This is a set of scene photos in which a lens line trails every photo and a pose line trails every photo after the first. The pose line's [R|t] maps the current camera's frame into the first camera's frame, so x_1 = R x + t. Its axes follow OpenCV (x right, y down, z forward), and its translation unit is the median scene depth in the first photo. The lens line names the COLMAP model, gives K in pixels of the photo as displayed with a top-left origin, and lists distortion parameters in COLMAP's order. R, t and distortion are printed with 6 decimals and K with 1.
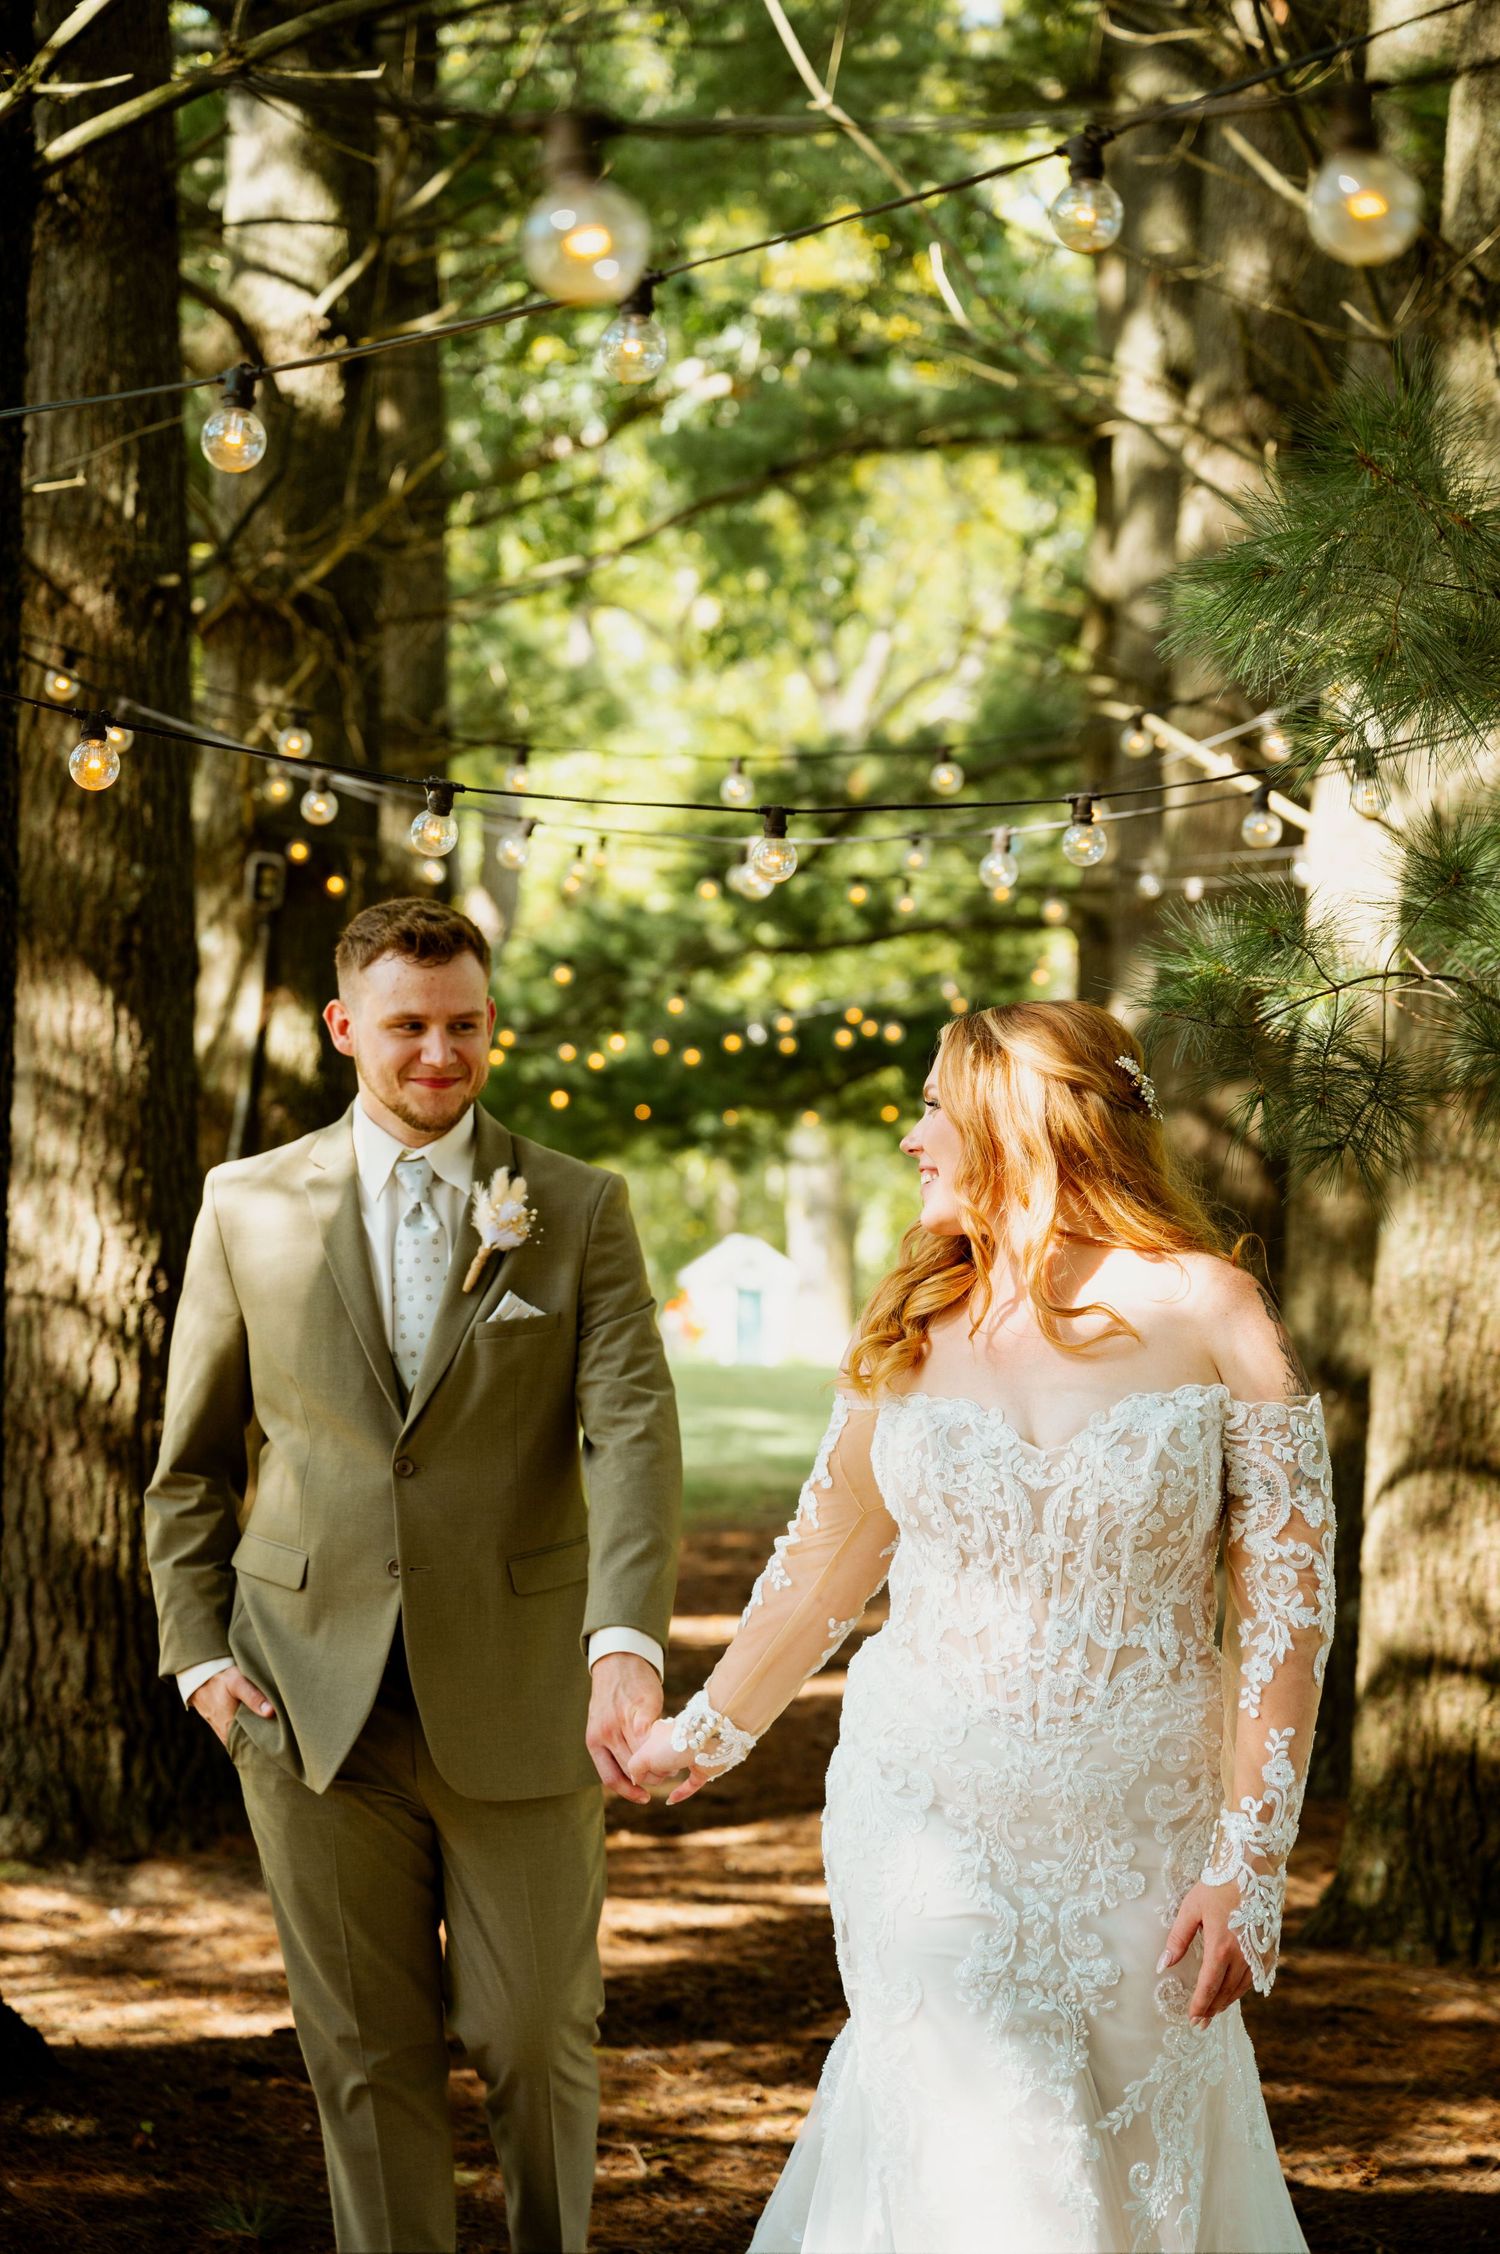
lens RADIAL K [[4417.0, 0, 750.0], [0, 4417.0, 1127.0], [0, 0, 1]] dist [0.051811, -0.551915]
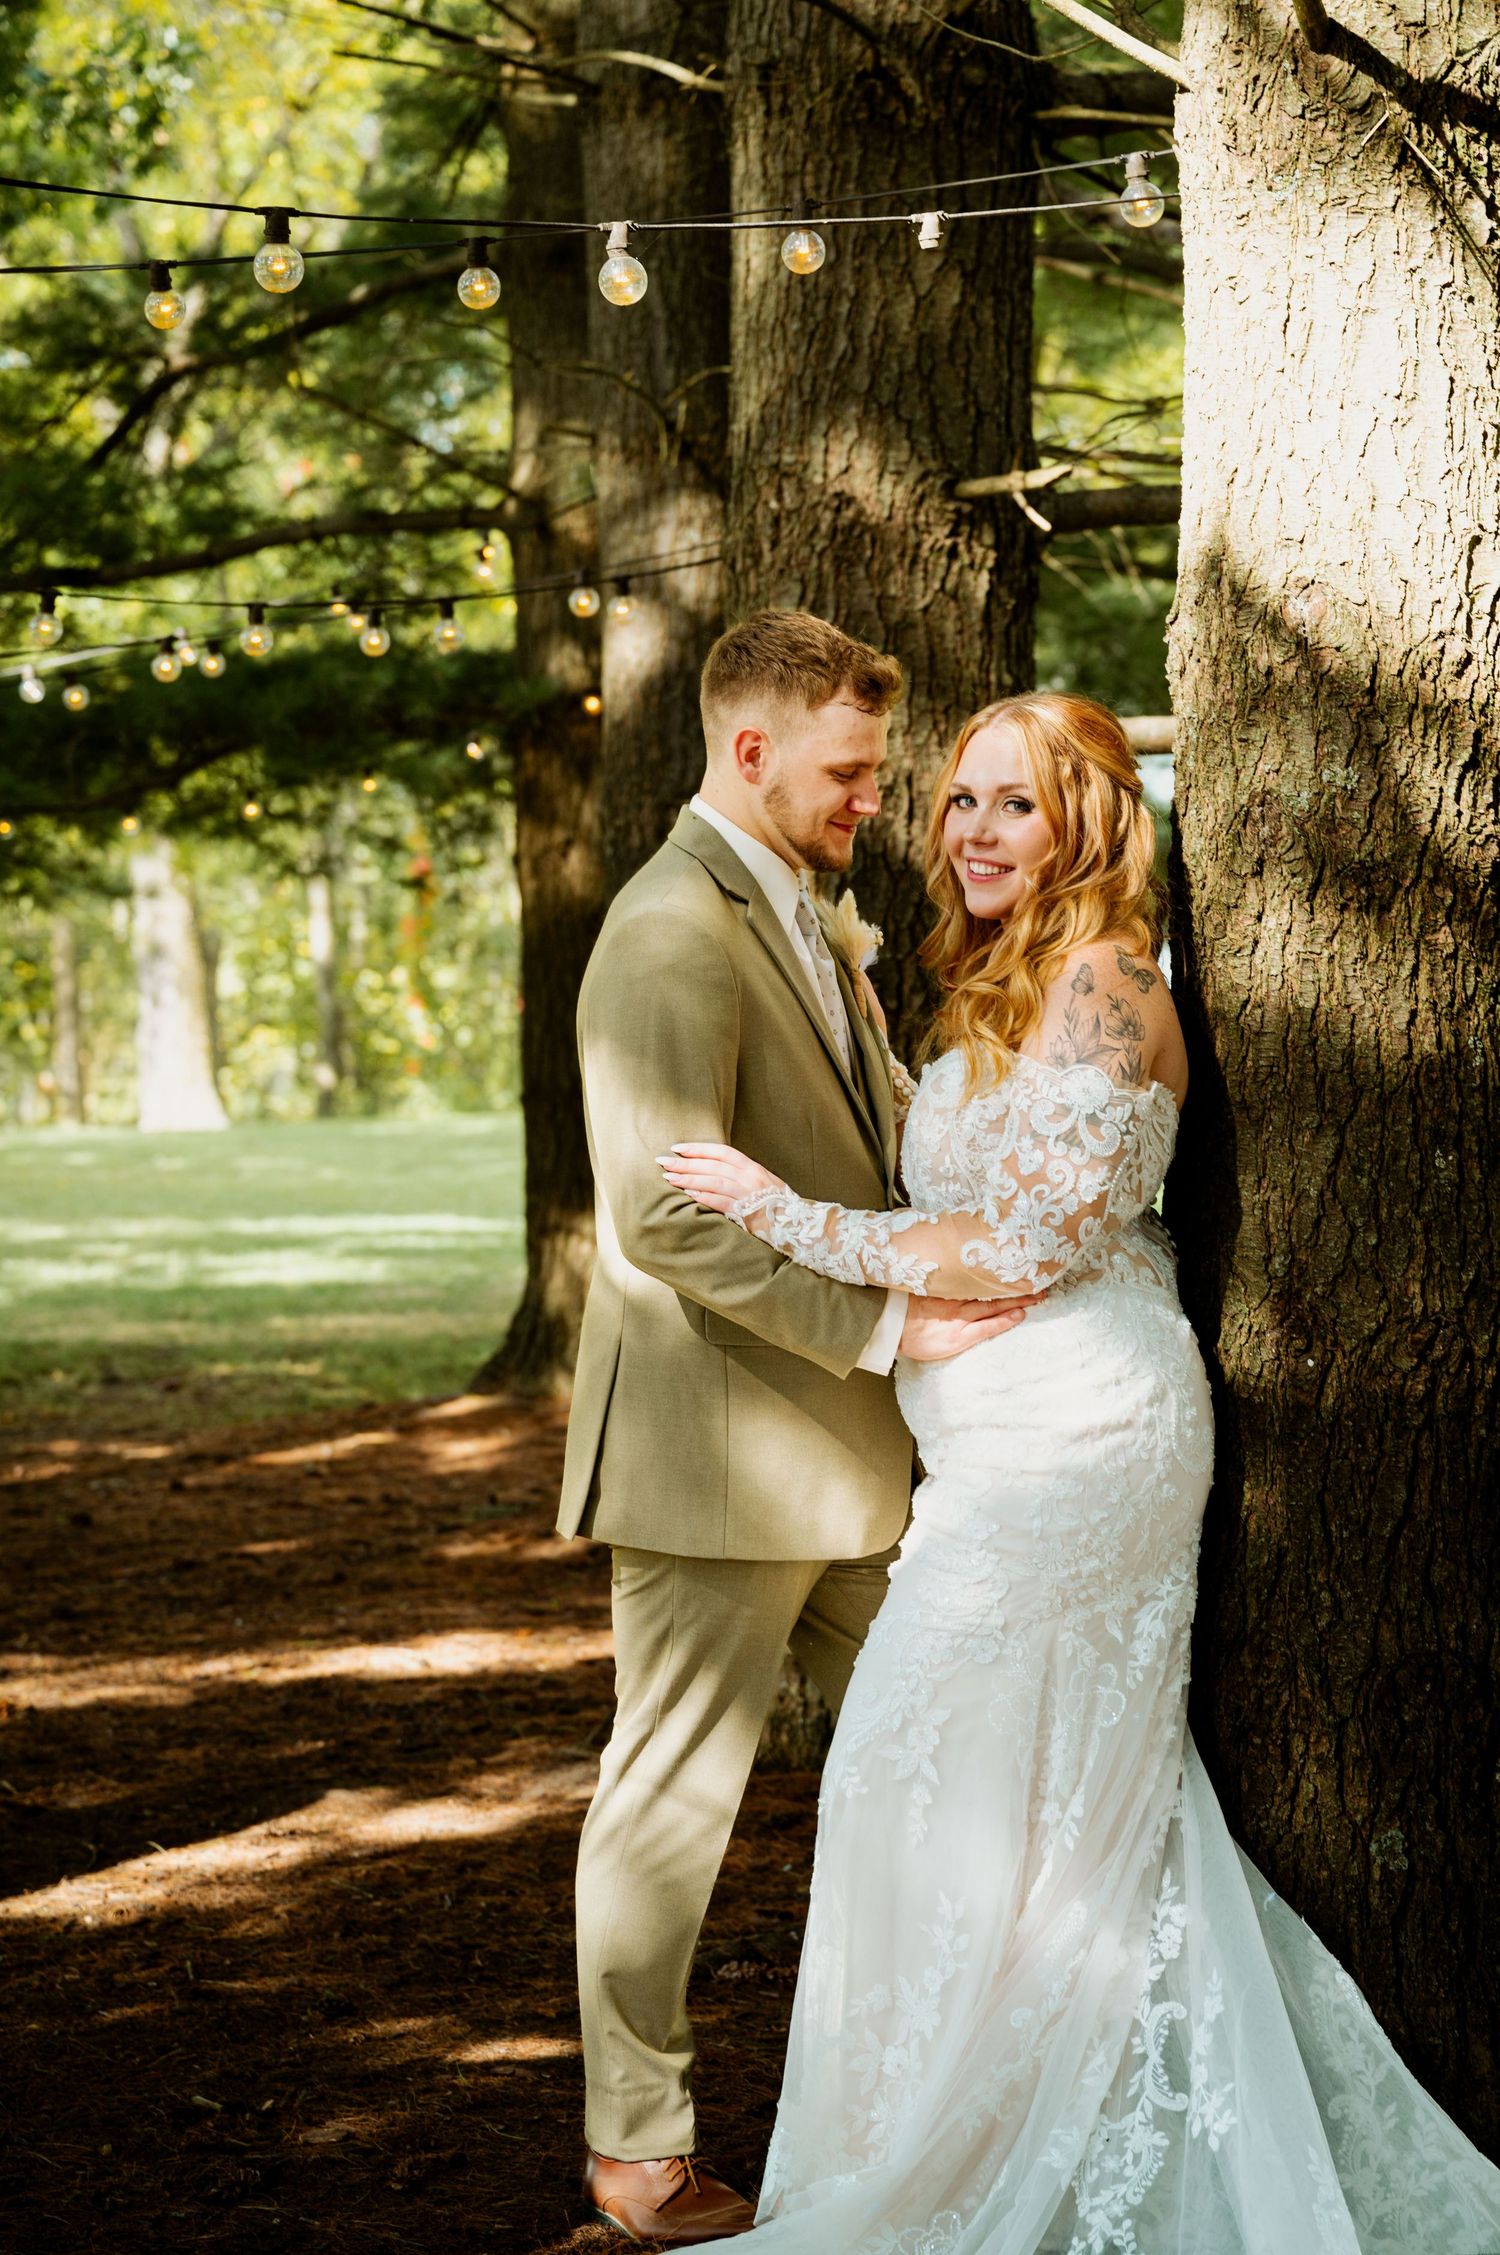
lens RADIAL K [[4340.1, 0, 750.0], [0, 4340.1, 1127.5], [0, 0, 1]] dist [0.021783, -0.062595]
pose [[0.987876, -0.060921, 0.142795, 0.017437], [0.051405, 0.996263, 0.069409, 0.004940], [-0.146490, -0.061227, 0.987316, 0.651351]]
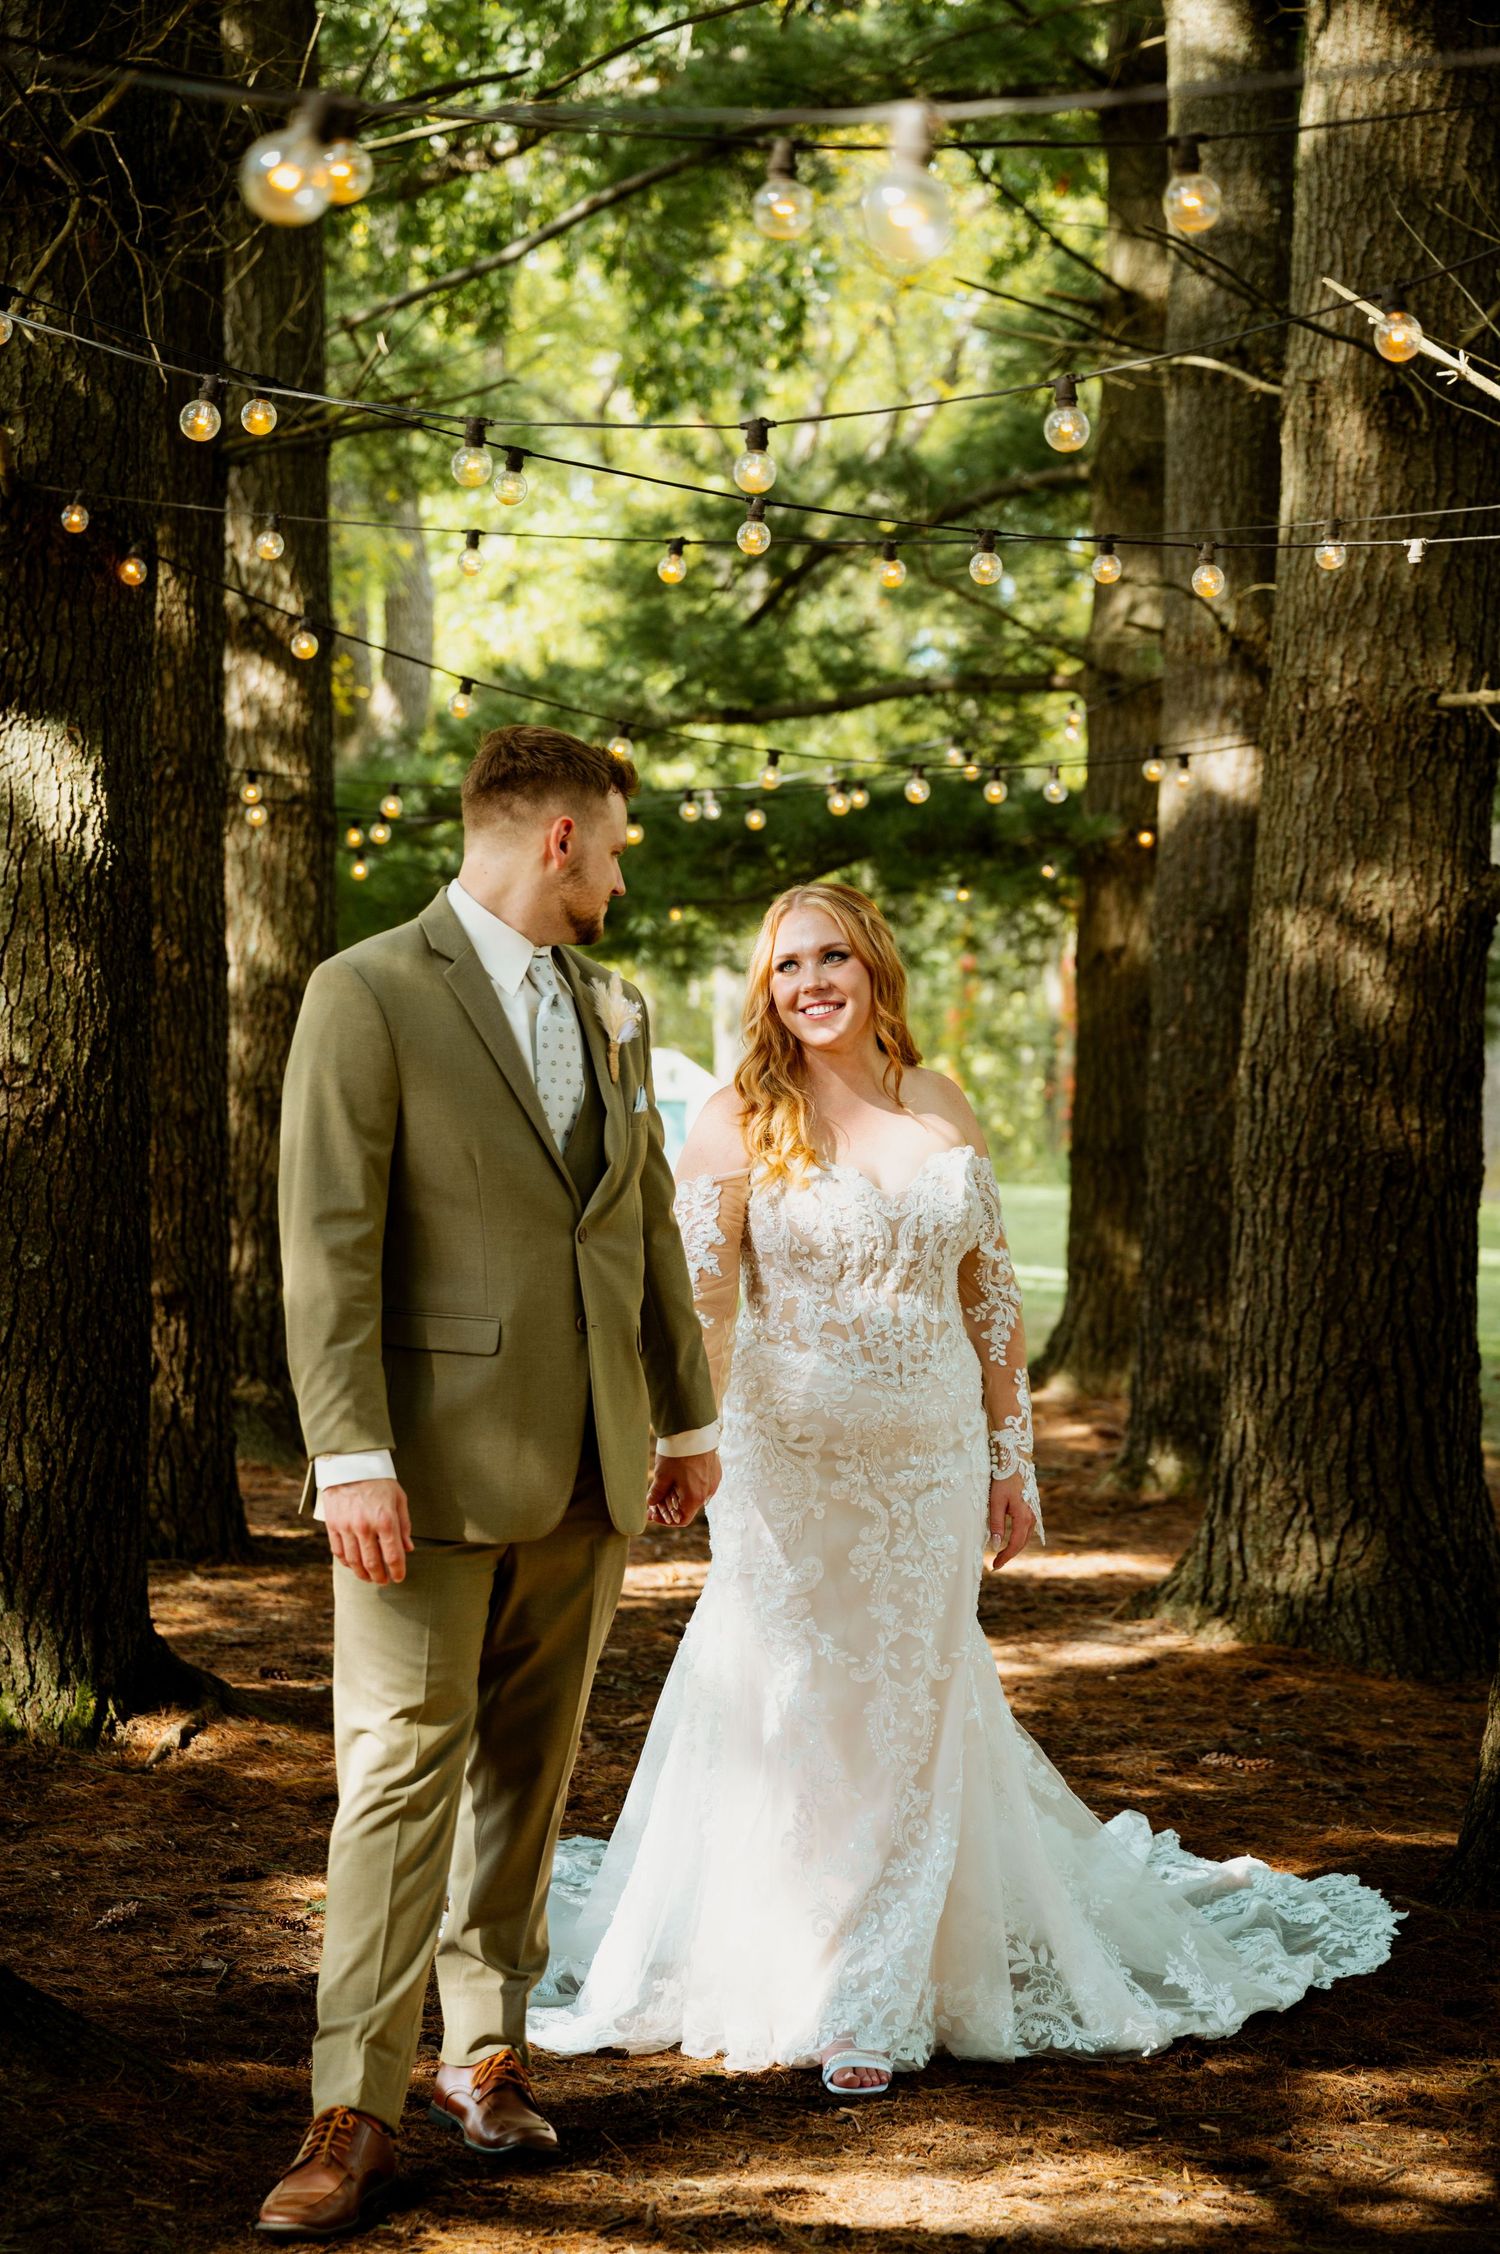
lens RADIAL K [[4090.5, 0, 761.6], [0, 4090.5, 1154.6], [0, 0, 1]] dist [-0.016857, 0.108386]
pose [[0.999677, -0.003392, 0.025180, -0.014216], [0.002080, 0.998648, 0.051941, 0.004581], [-0.025322, -0.051872, 0.998333, 0.448706]]
